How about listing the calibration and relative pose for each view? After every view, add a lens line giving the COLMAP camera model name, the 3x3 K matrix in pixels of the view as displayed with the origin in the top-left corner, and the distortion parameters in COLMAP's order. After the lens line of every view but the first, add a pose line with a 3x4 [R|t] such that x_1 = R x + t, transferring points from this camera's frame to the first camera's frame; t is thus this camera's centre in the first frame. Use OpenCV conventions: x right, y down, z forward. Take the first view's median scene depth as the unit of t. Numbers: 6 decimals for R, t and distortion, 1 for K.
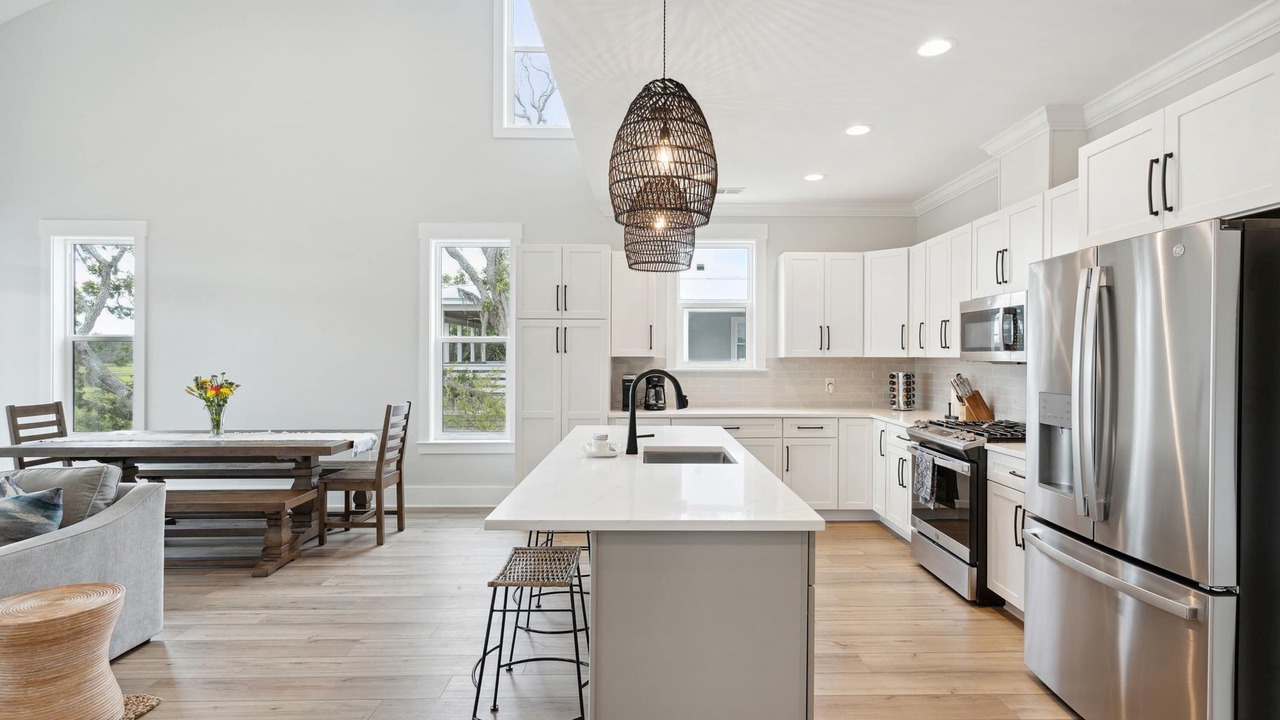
lens RADIAL K [[609.0, 0, 664.5], [0, 609.0, 348.0], [0, 0, 1]] dist [0.001347, 0.000082]
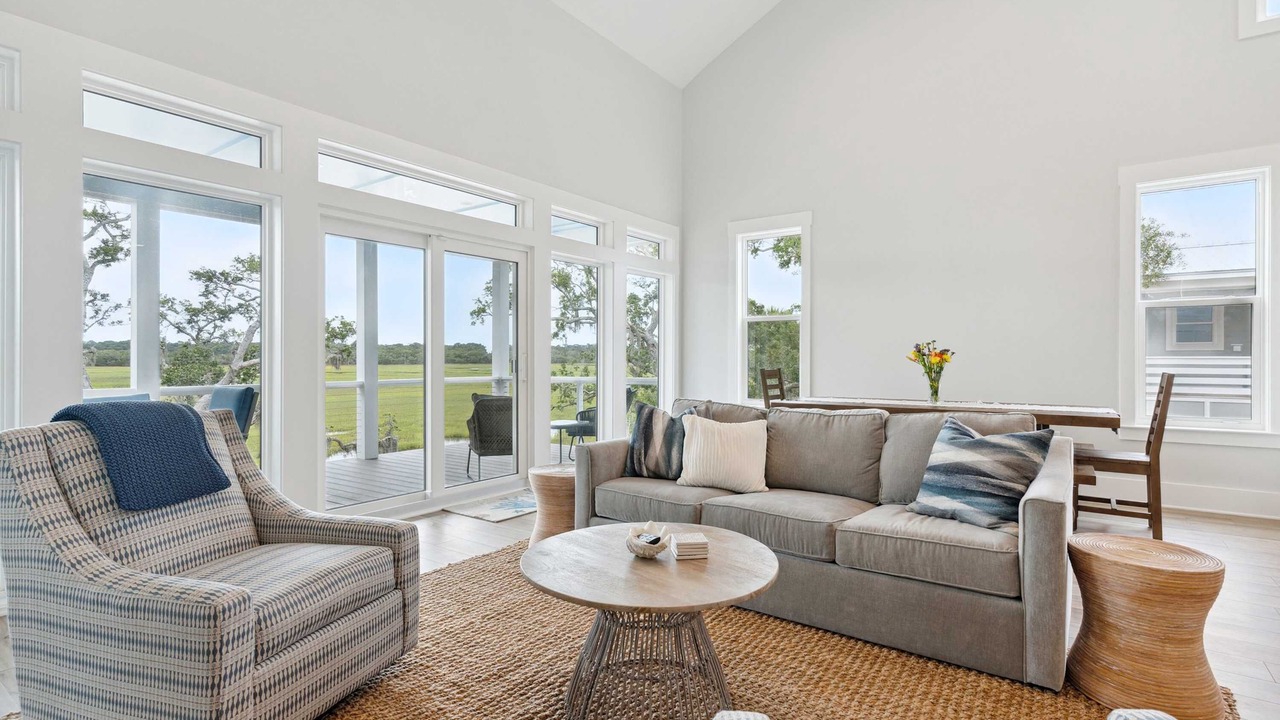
lens RADIAL K [[609.0, 0, 664.5], [0, 609.0, 348.0], [0, 0, 1]] dist [0.001347, 0.000082]
pose [[0.809836, -0.006155, -0.586624, -0.507255], [0.004186, 0.999980, -0.004713, 0.057112], [0.586641, 0.001361, 0.809846, -0.070424]]
